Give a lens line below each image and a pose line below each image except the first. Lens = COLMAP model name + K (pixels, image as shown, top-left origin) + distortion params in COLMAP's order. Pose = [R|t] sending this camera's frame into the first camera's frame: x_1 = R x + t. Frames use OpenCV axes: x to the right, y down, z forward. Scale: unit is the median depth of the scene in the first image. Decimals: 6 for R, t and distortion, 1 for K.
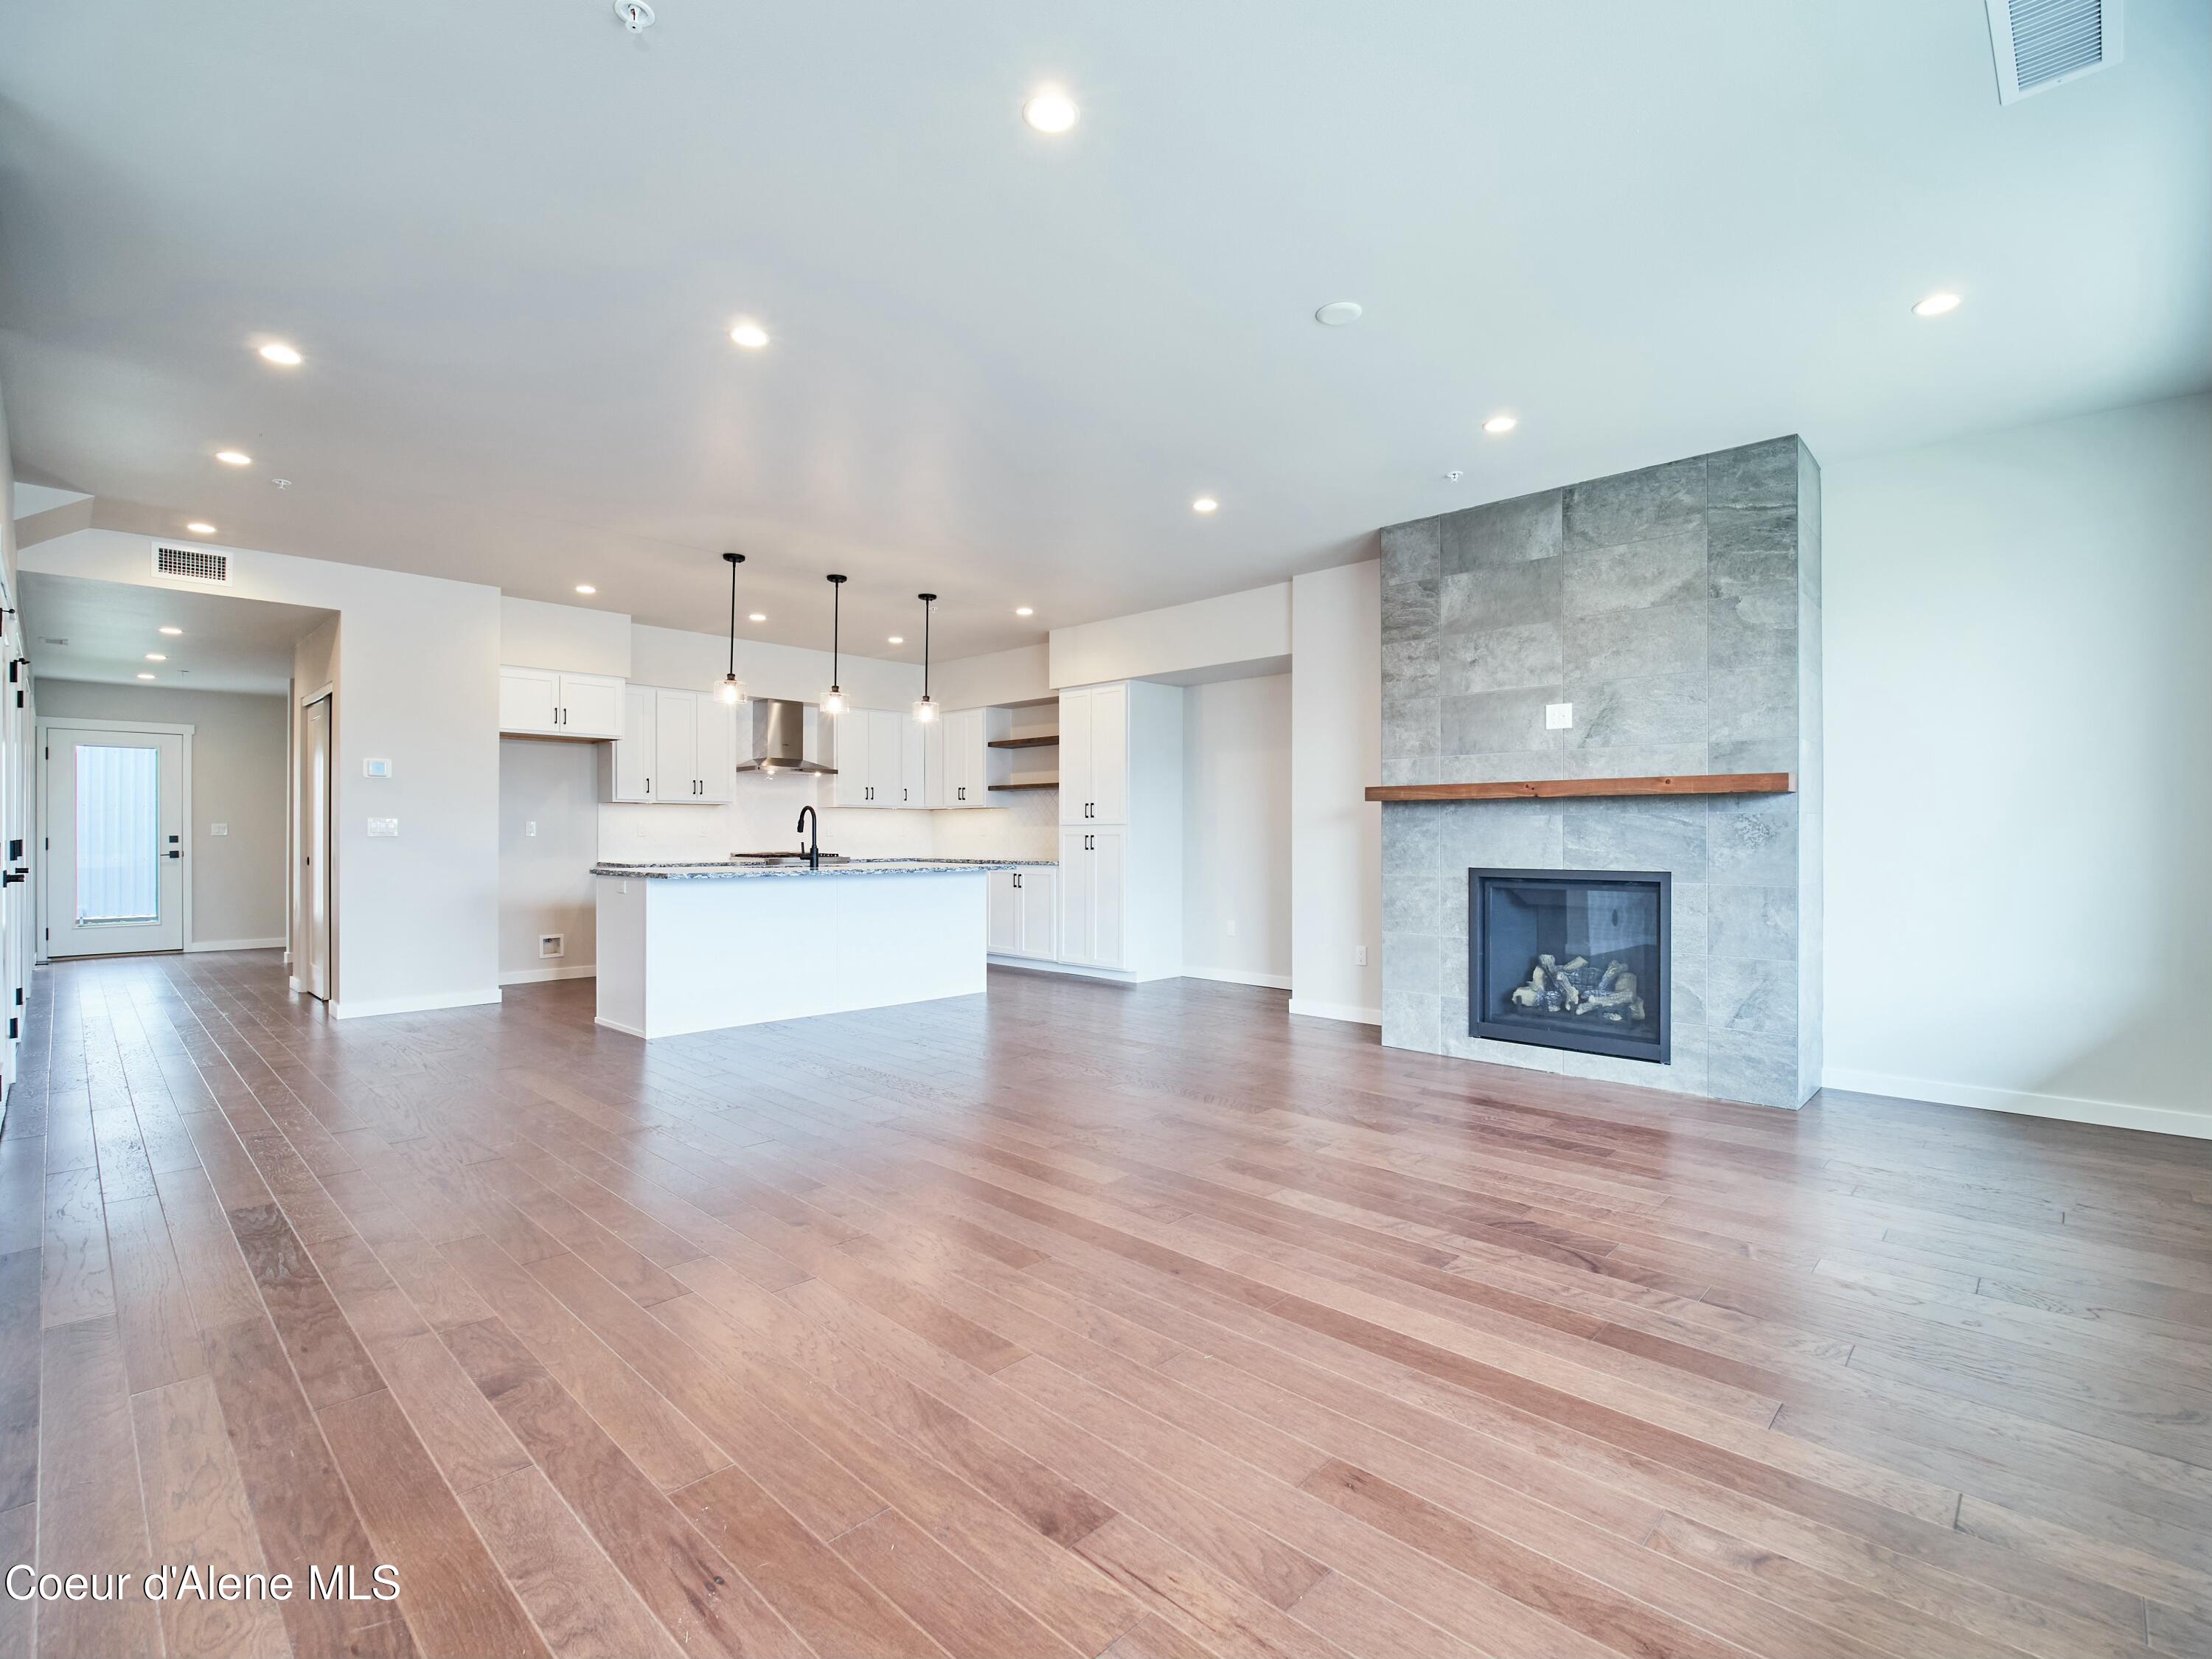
lens RADIAL K [[1021.2, 0, 1104.7], [0, 1021.2, 830.4], [0, 0, 1]] dist [-0.011167, -0.000184]
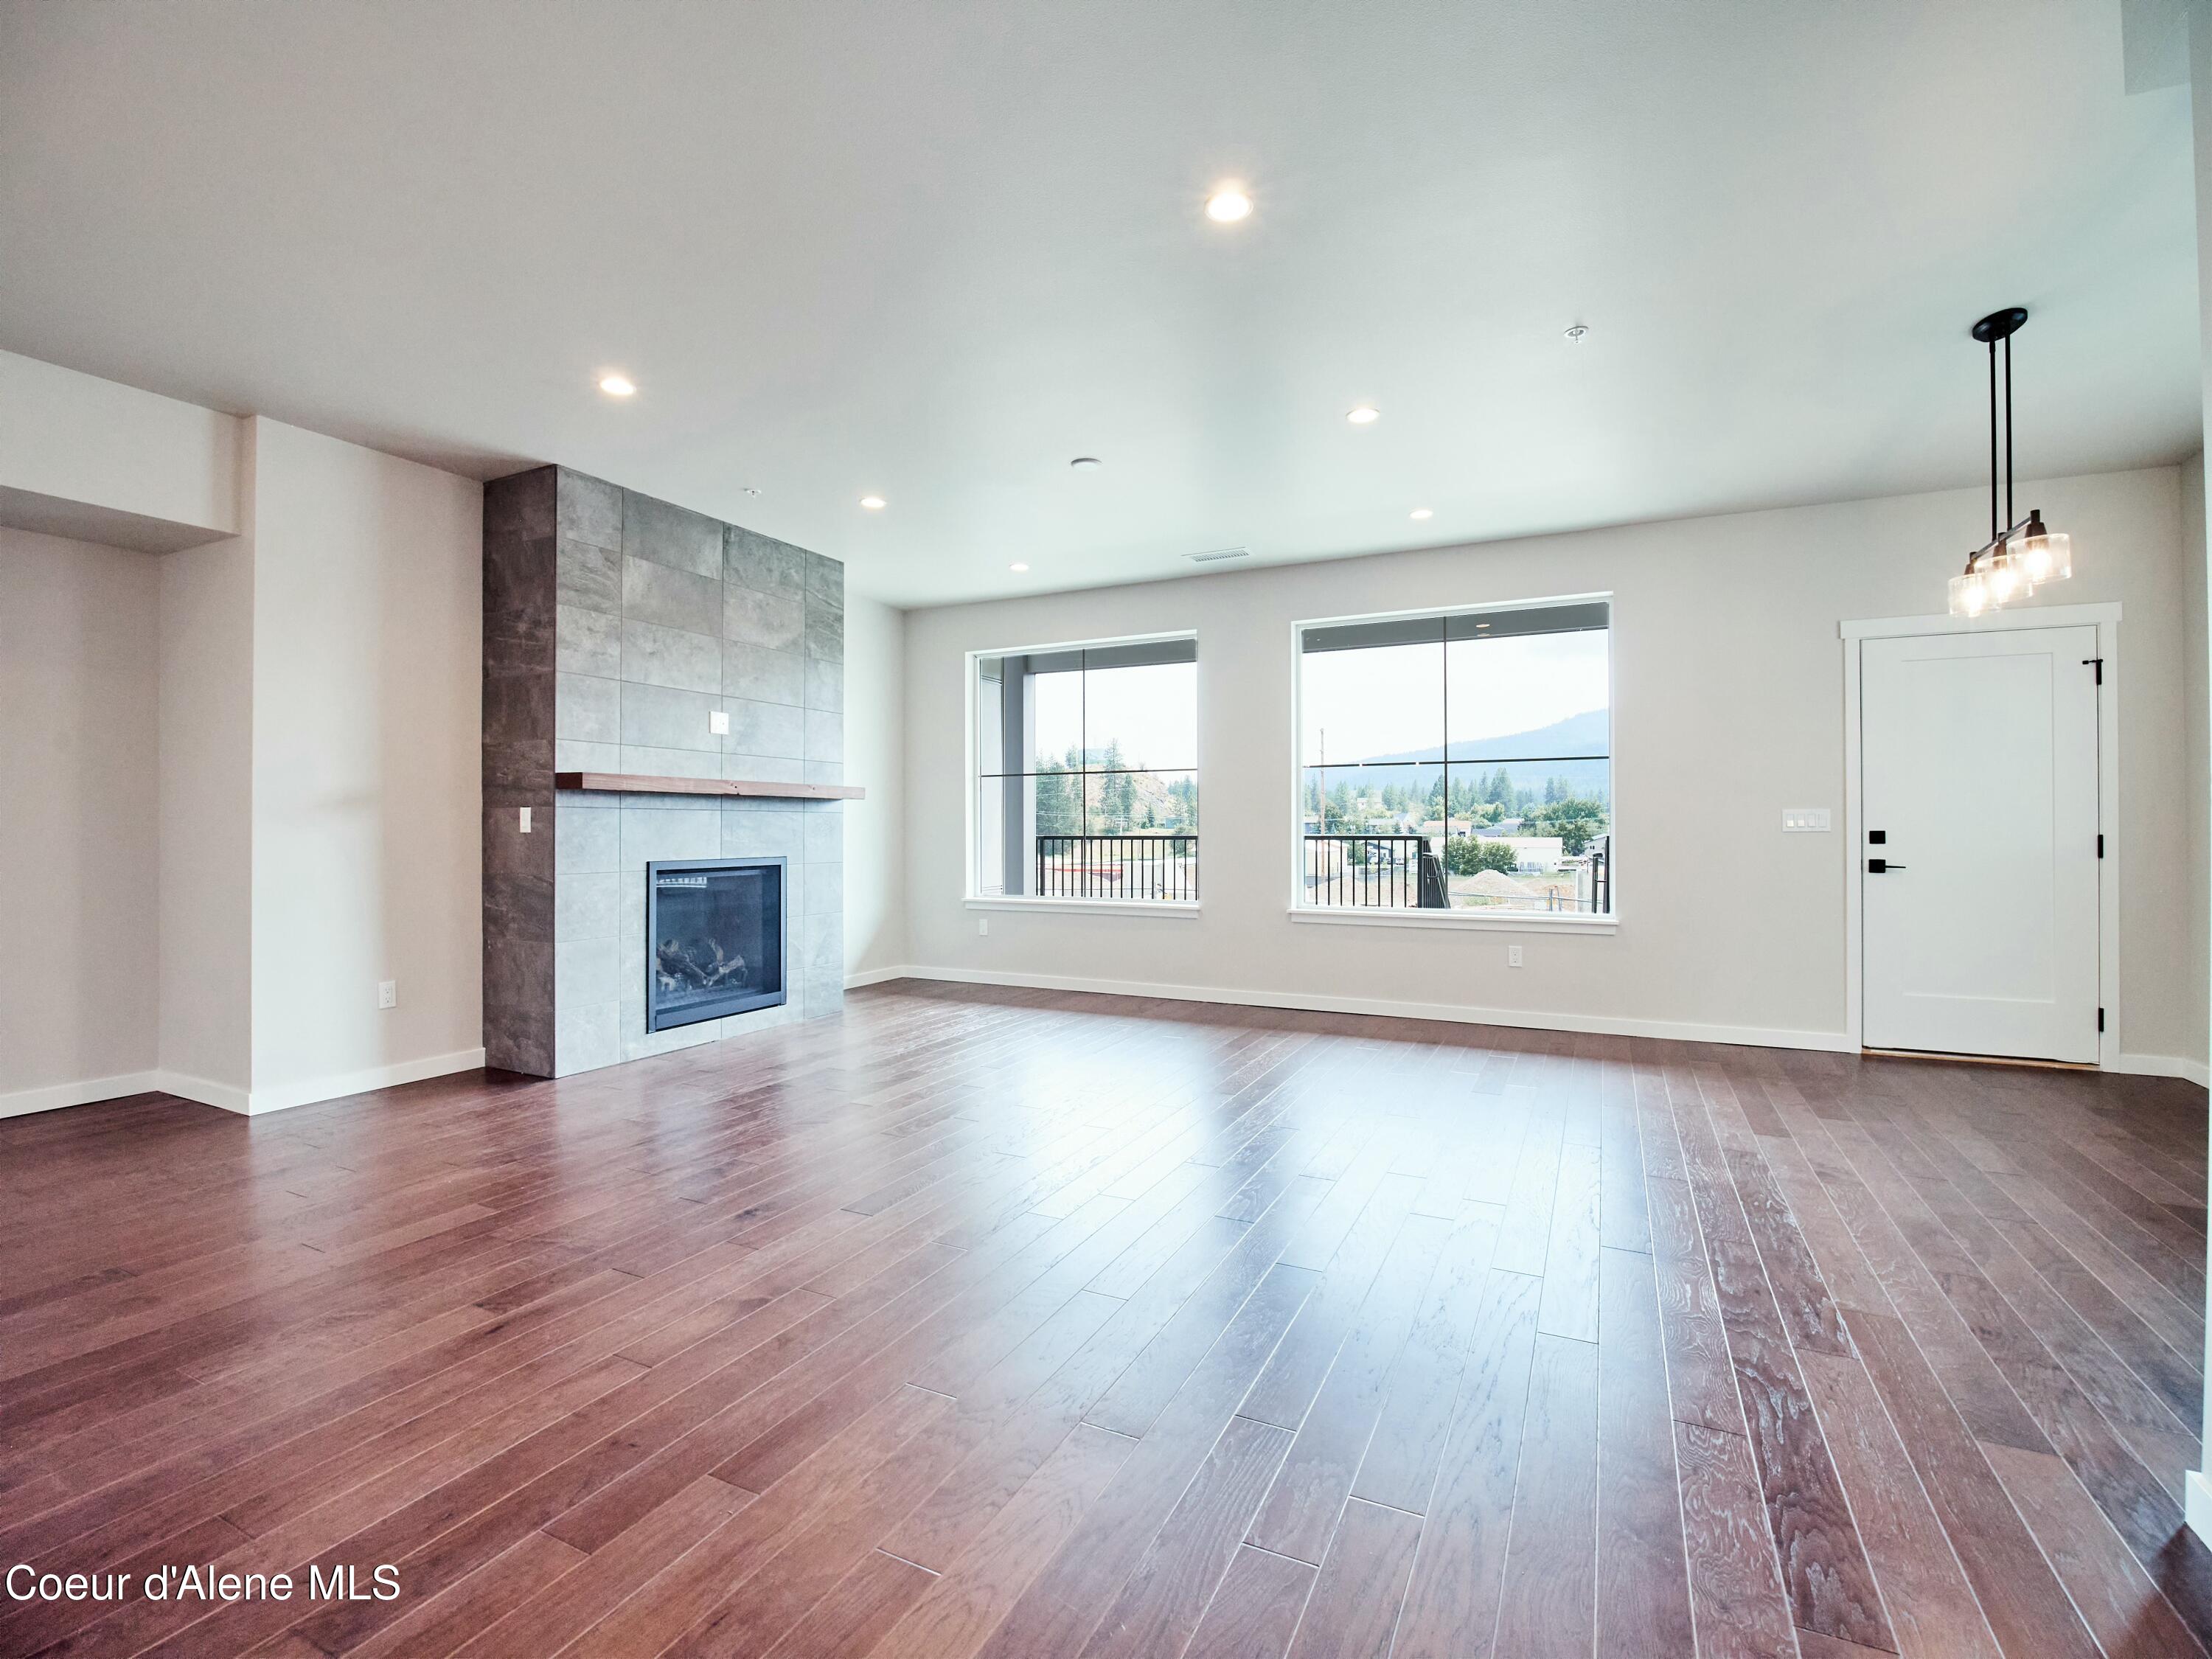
lens RADIAL K [[1021.2, 0, 1103.7], [0, 1021.2, 826.1], [0, 0, 1]] dist [-0.011167, -0.000184]
pose [[-0.306692, 0.000698, 0.951809, -0.757905], [-0.001760, 0.999998, -0.001300, 0.002692], [-0.951807, -0.002074, -0.306690, 0.941284]]
